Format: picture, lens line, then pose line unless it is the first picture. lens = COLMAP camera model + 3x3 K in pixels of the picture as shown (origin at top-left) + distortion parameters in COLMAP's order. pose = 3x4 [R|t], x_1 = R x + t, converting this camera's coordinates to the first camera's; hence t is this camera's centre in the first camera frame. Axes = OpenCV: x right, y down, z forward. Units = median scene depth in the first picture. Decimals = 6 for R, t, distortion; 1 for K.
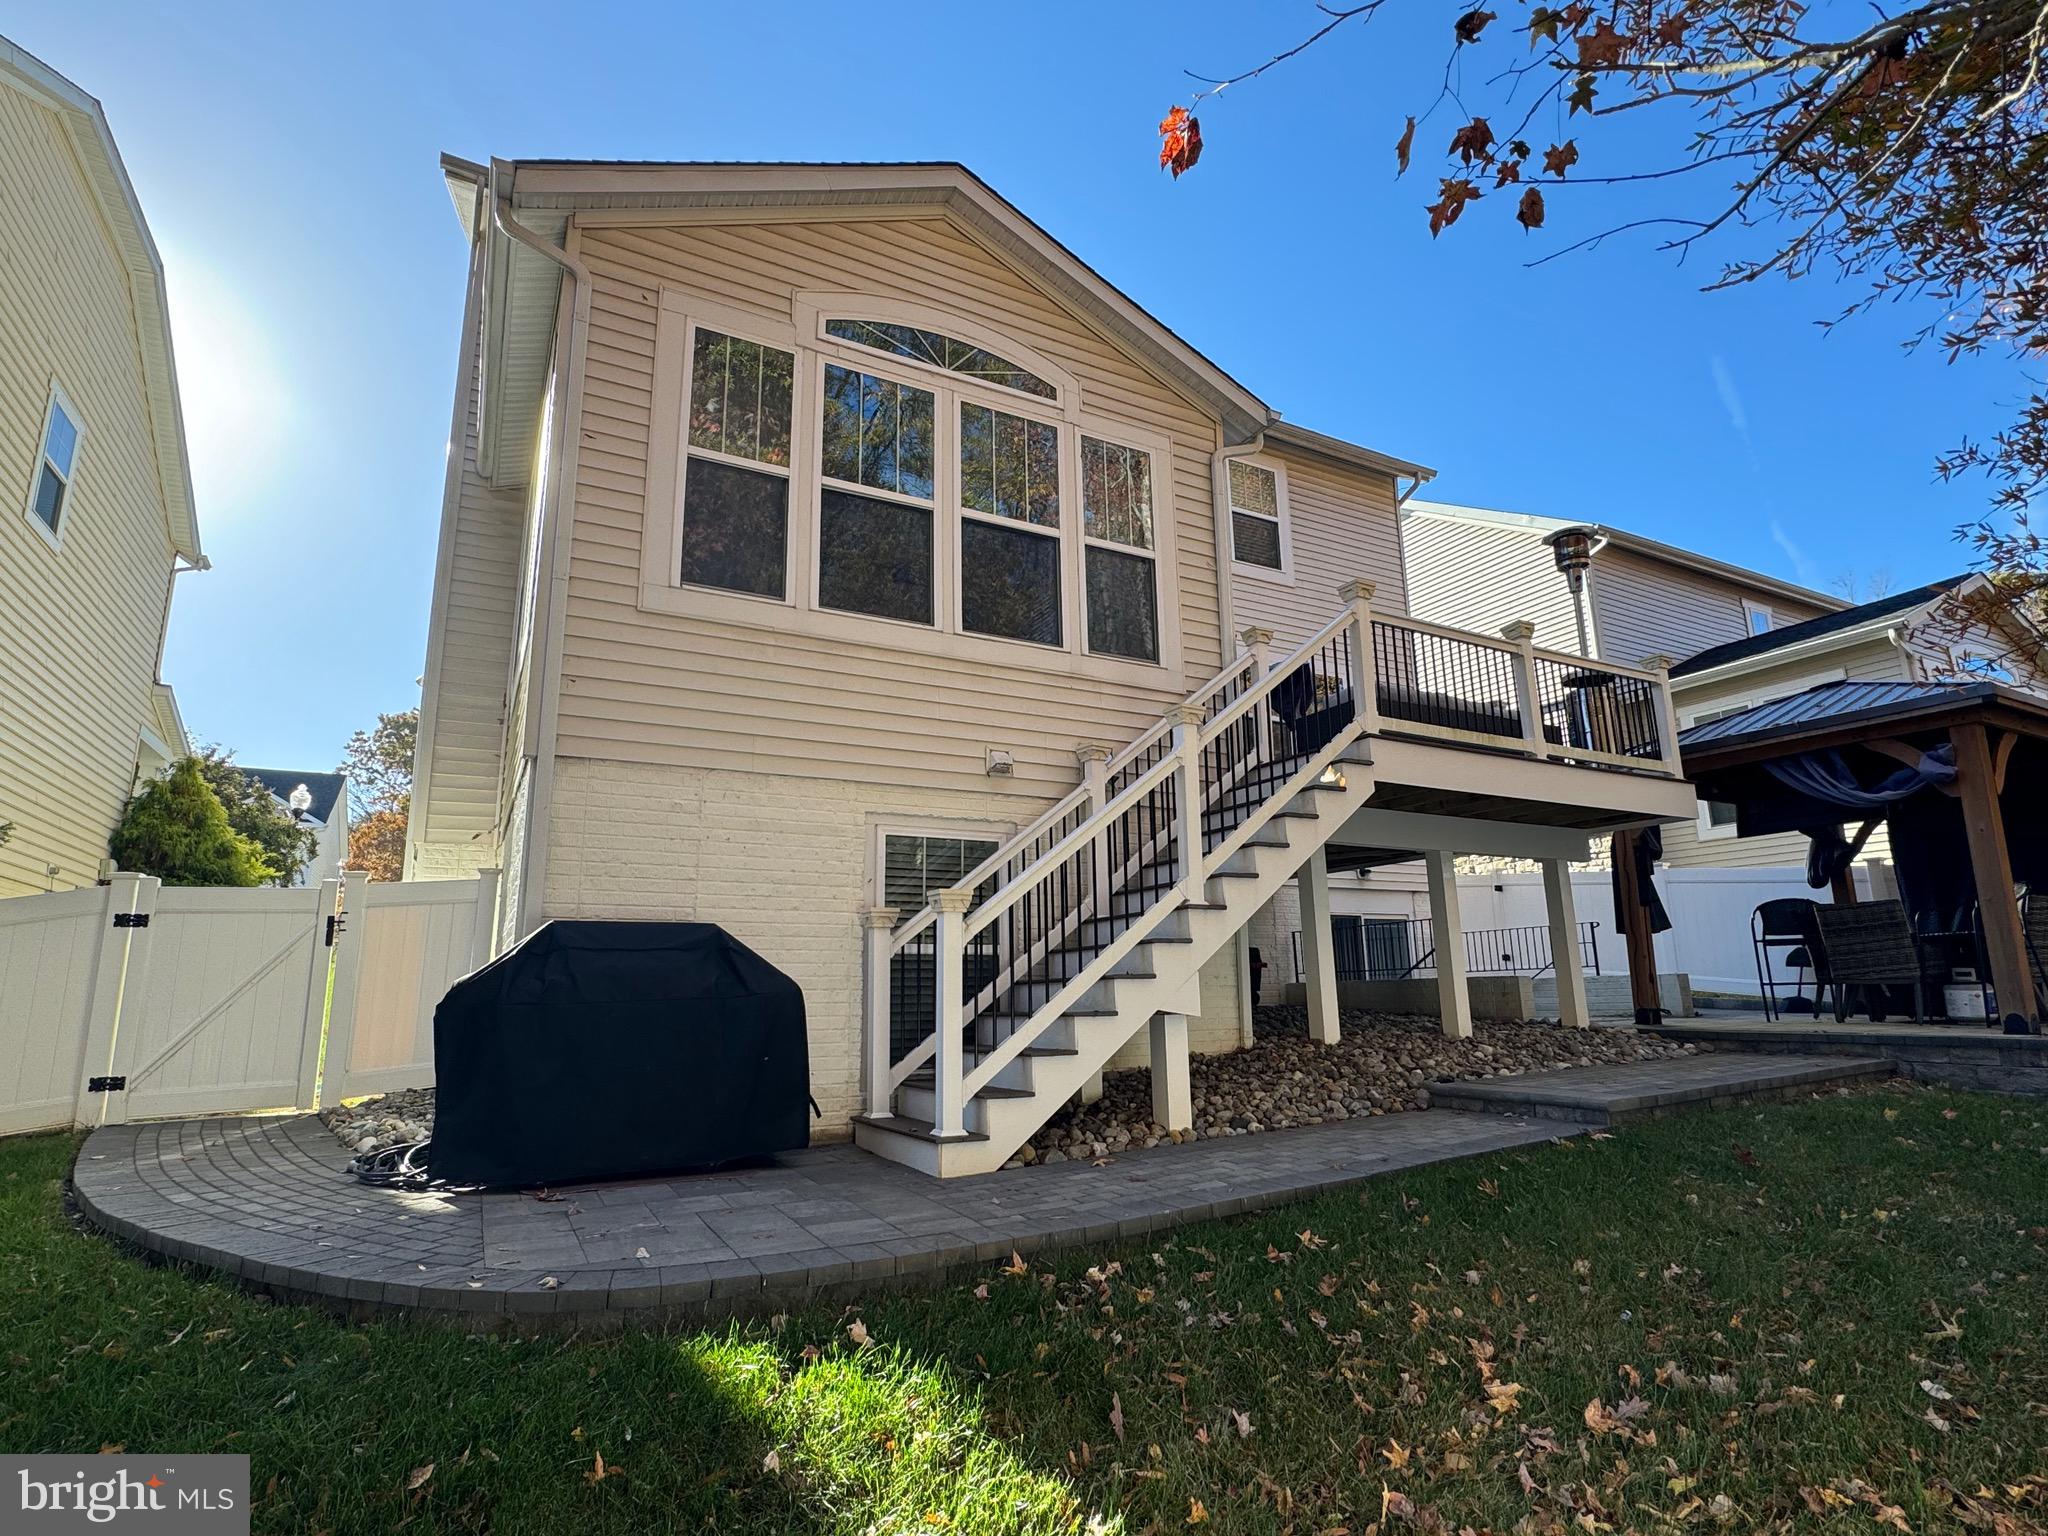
lens RADIAL K [[1032.6, 0, 1023.9], [0, 1032.6, 775.4], [0, 0, 1]] dist [0.001487, 0.000282]
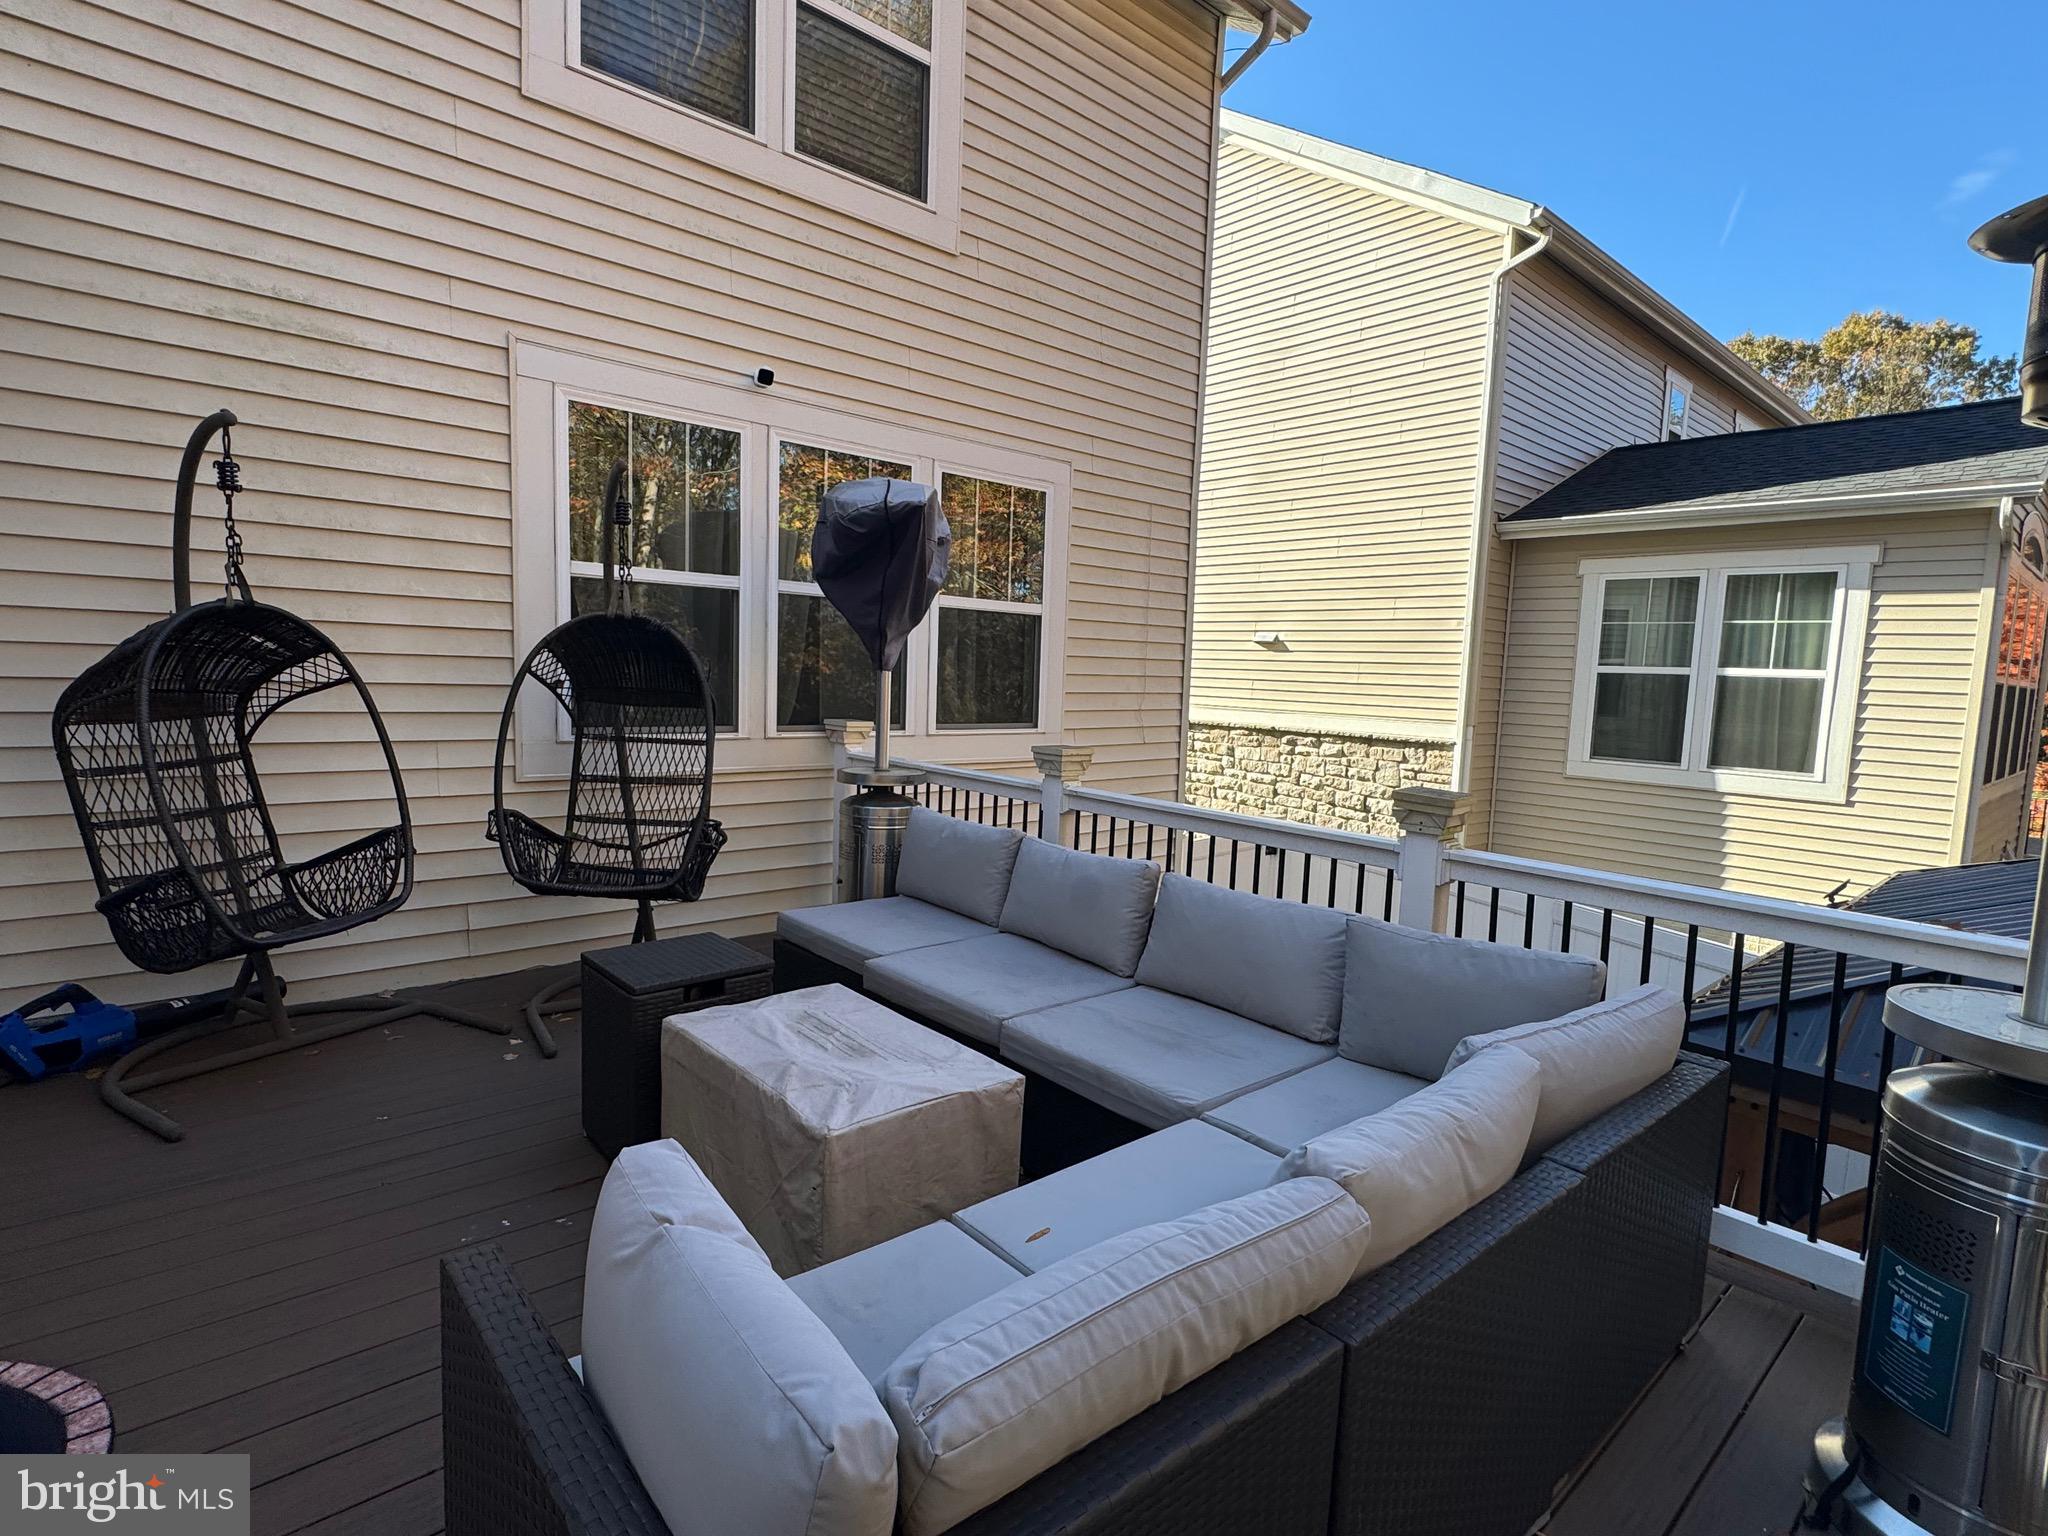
lens RADIAL K [[1032.6, 0, 1028.0], [0, 1032.6, 770.1], [0, 0, 1]] dist [0.001487, 0.000282]
pose [[0.969993, 0.030175, 0.241252, 0.378277], [-0.103781, 0.948717, 0.298607, -0.218052], [-0.219869, -0.314684, 0.923380, 1.056108]]
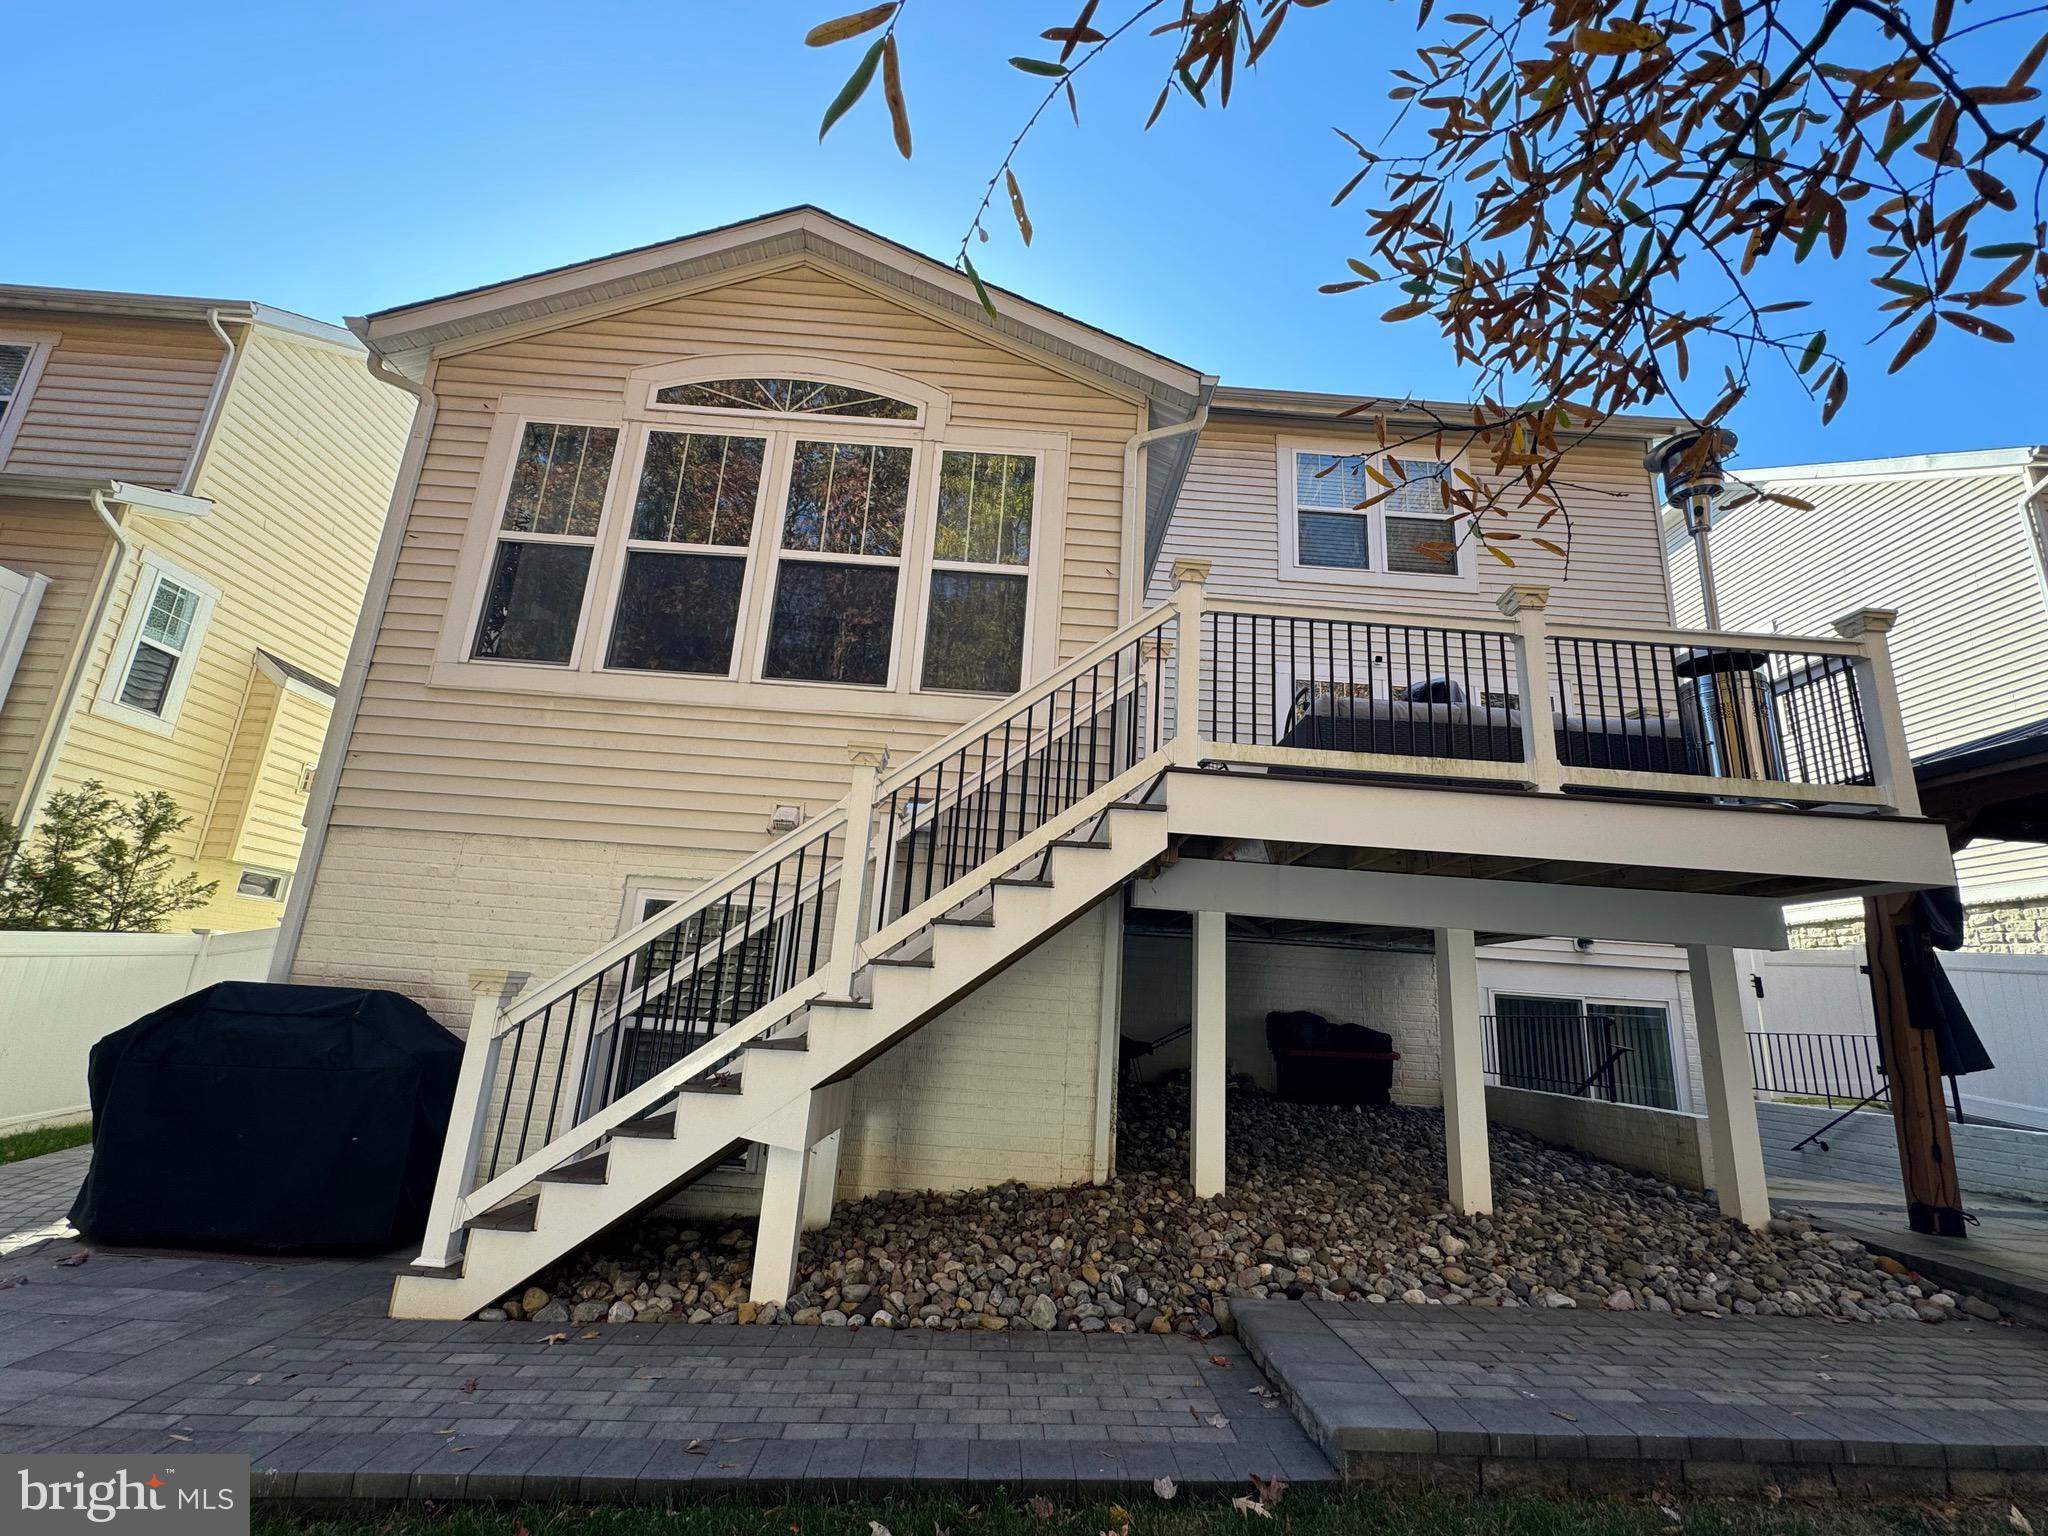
lens RADIAL K [[896.0, 0, 1030.1], [0, 896.0, 773.6], [0, 0, 1]] dist [0.001009, -0.000145]
pose [[0.888922, -0.046698, -0.455672, 0.505941], [0.020188, 0.997817, -0.062875, 0.001272], [0.457613, 0.046692, 0.887925, 0.385535]]
